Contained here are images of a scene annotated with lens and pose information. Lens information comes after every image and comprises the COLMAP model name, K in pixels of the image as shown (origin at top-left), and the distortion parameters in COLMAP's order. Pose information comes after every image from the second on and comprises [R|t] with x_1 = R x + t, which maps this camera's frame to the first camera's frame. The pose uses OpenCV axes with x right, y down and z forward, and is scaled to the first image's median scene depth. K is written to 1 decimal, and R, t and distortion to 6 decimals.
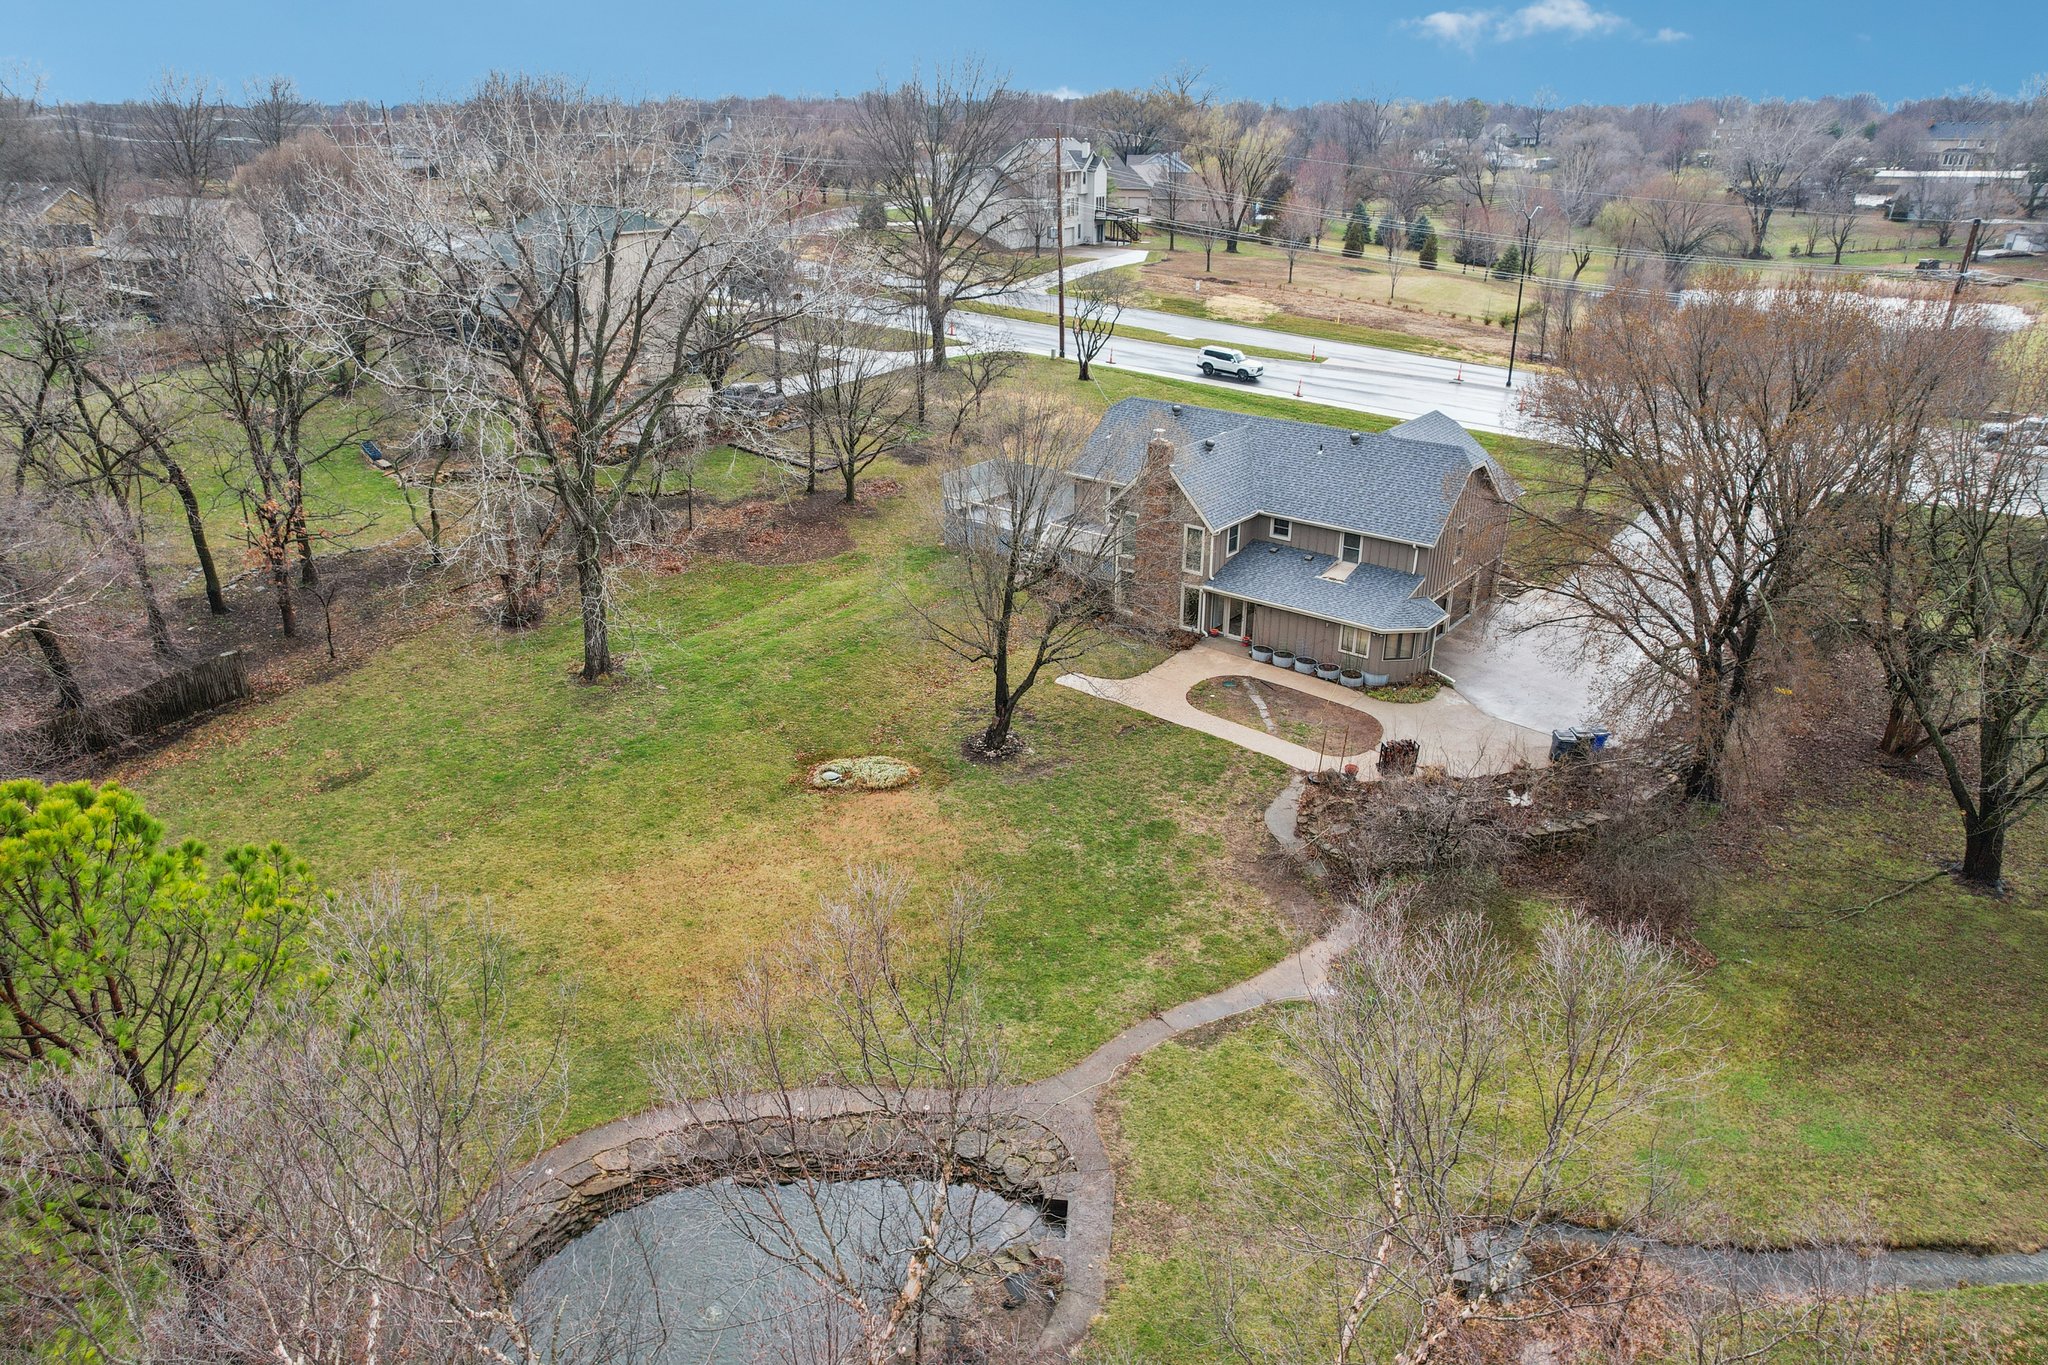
lens RADIAL K [[1315.9, 0, 1024.0], [0, 1315.9, 682.5], [0, 0, 1]] dist [-0.072286, 0.052042]
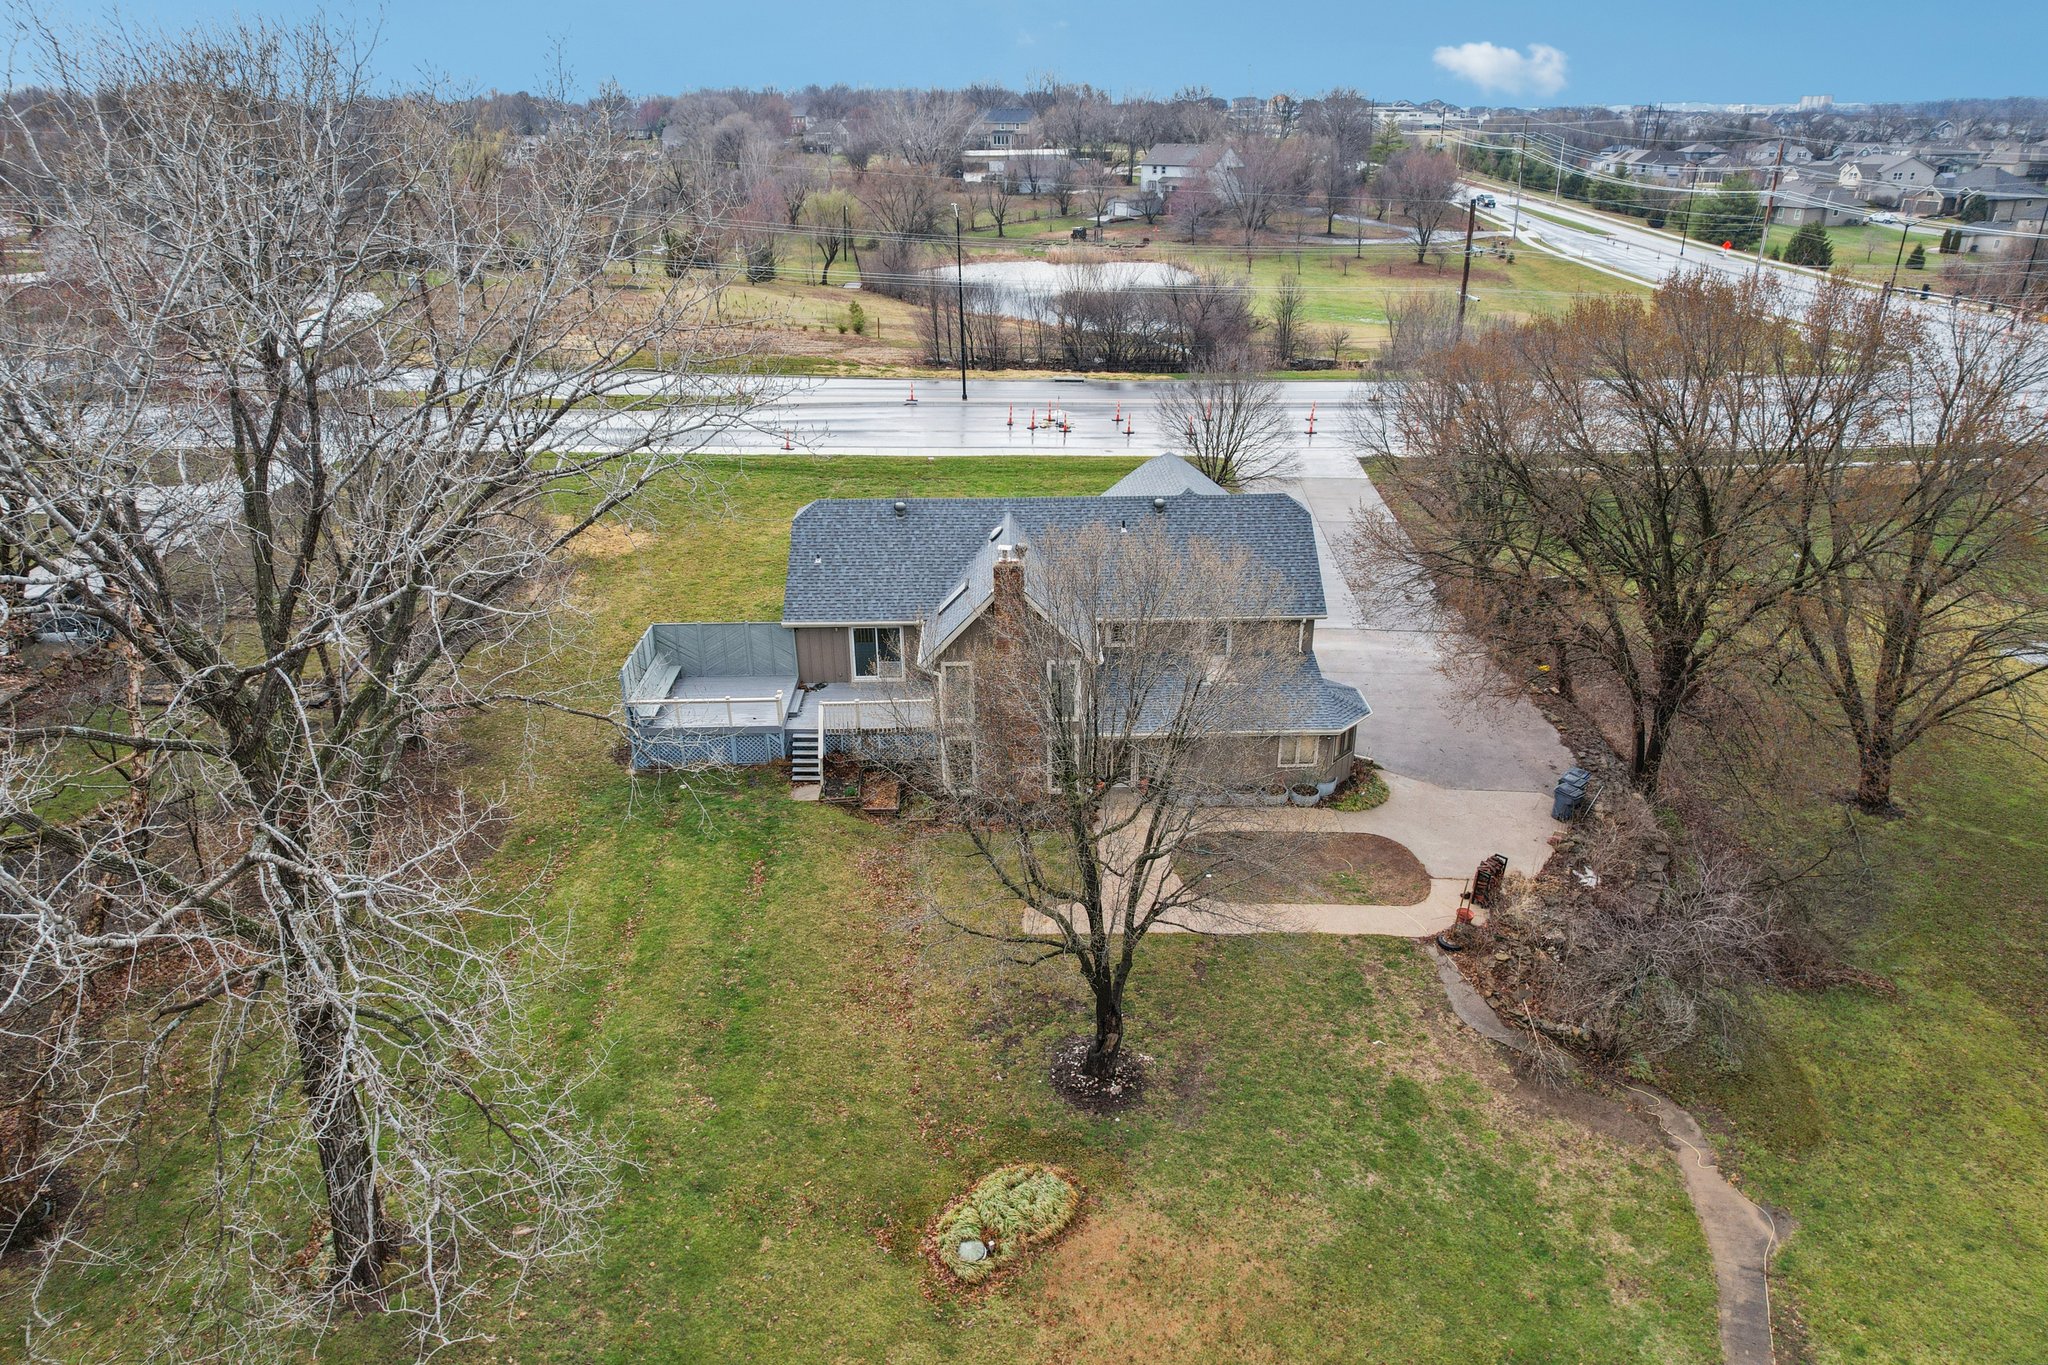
lens RADIAL K [[1315.9, 0, 1024.0], [0, 1315.9, 682.5], [0, 0, 1]] dist [-0.072286, 0.052042]
pose [[0.763656, -0.263864, 0.589242, -0.344834], [0.261264, 0.960902, 0.091696, -0.188358], [-0.590399, 0.083924, 0.802737, 0.419506]]
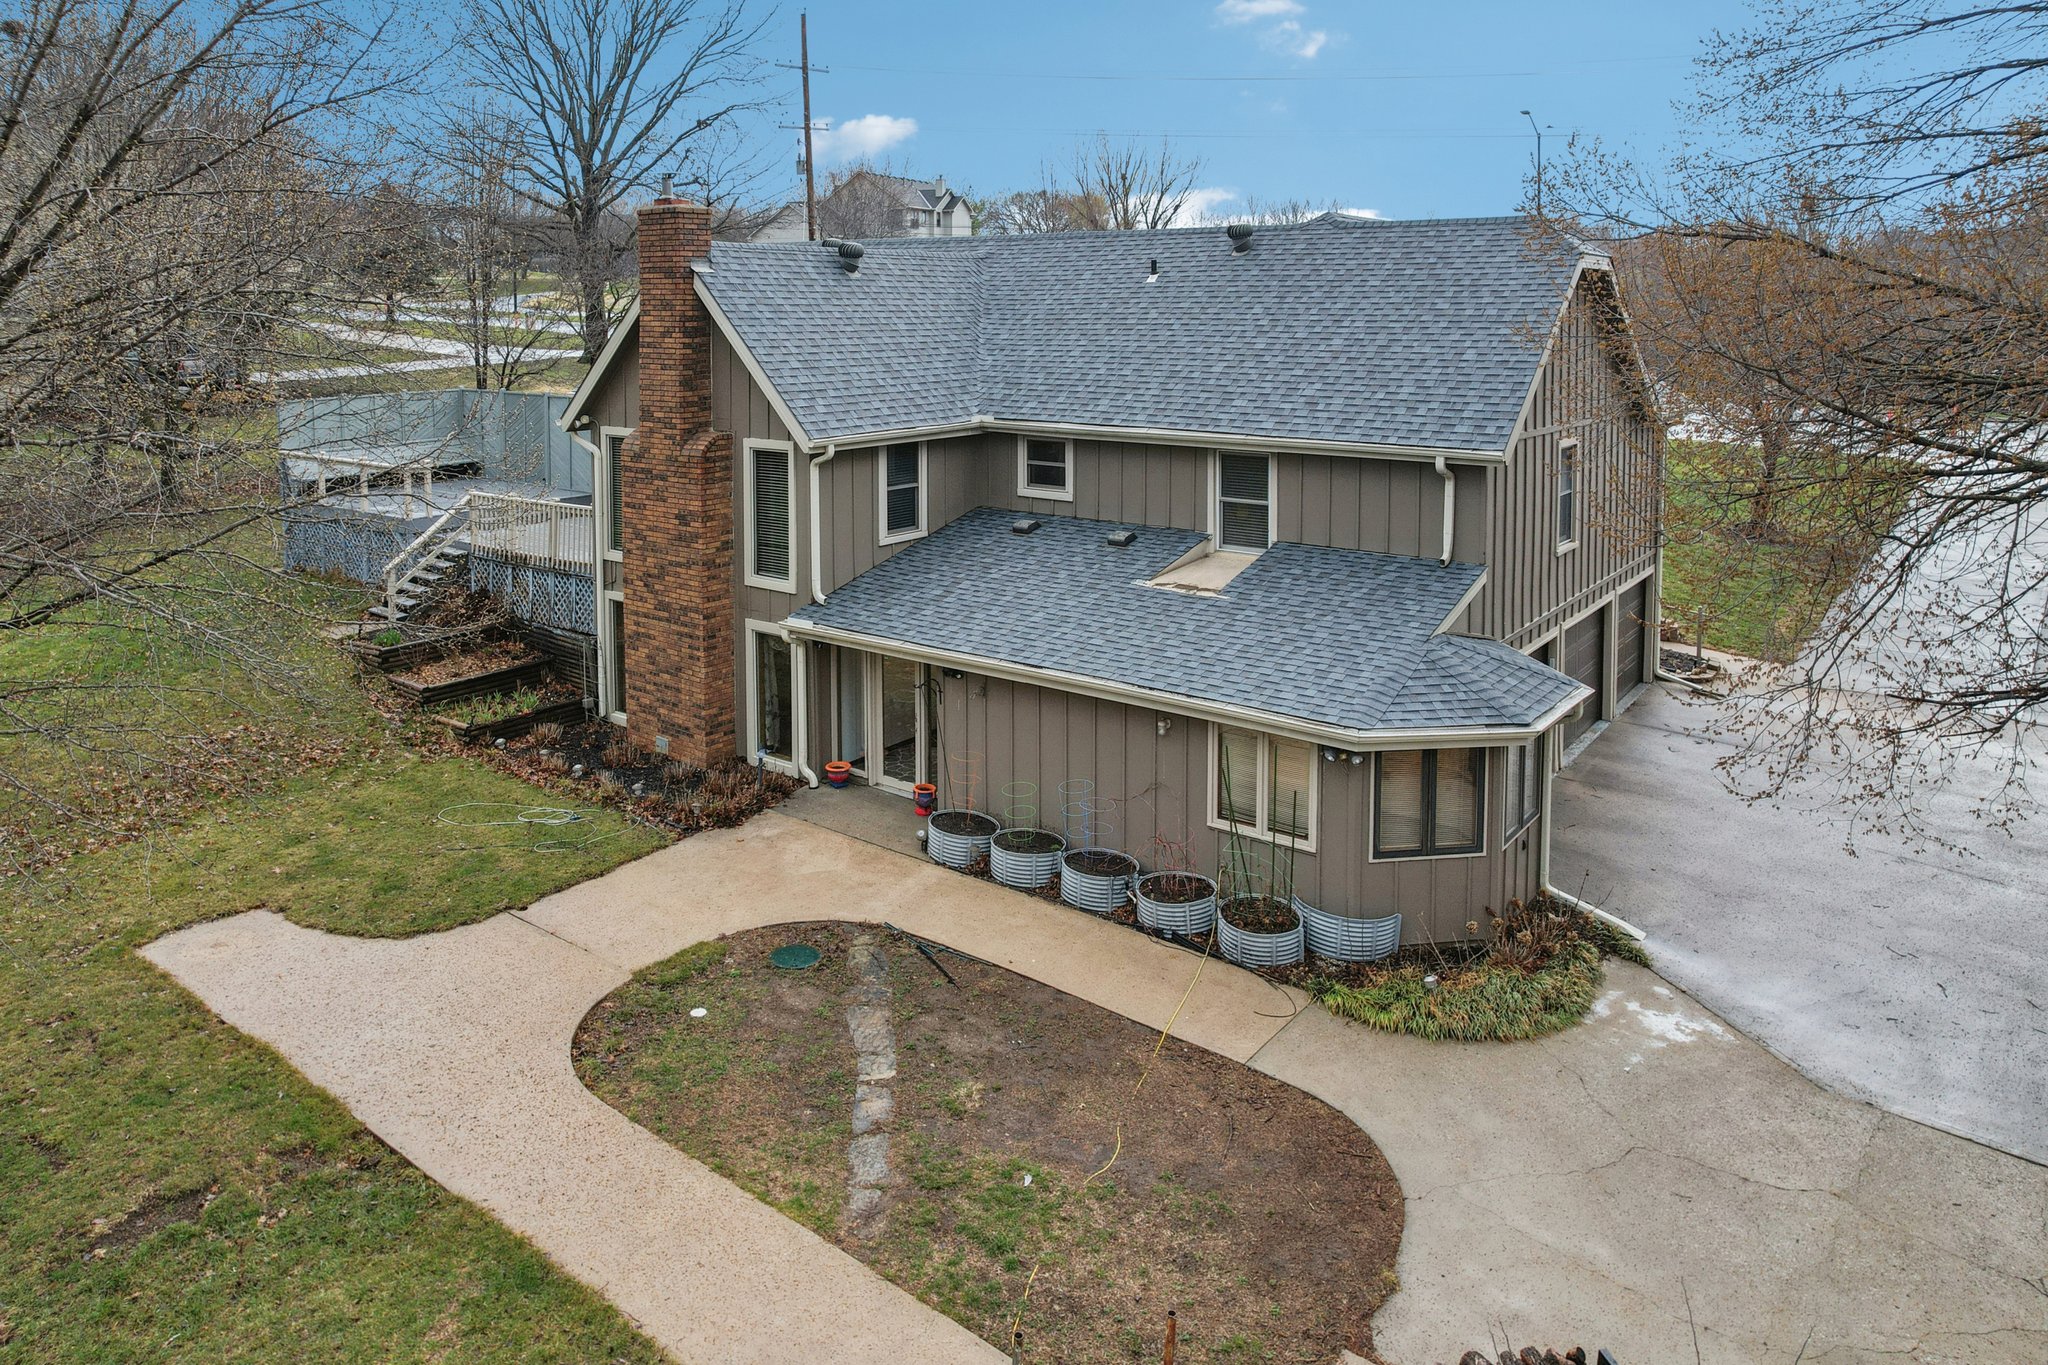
lens RADIAL K [[1285.4, 0, 1022.1], [0, 1285.4, 412.3], [0, 0, 1]] dist [-0.026594, 0.001008]
pose [[0.999910, -0.001960, 0.013290, 0.192570], [0.006532, 0.935435, -0.353439, -0.009940], [-0.011739, 0.353494, 0.935363, 0.700307]]
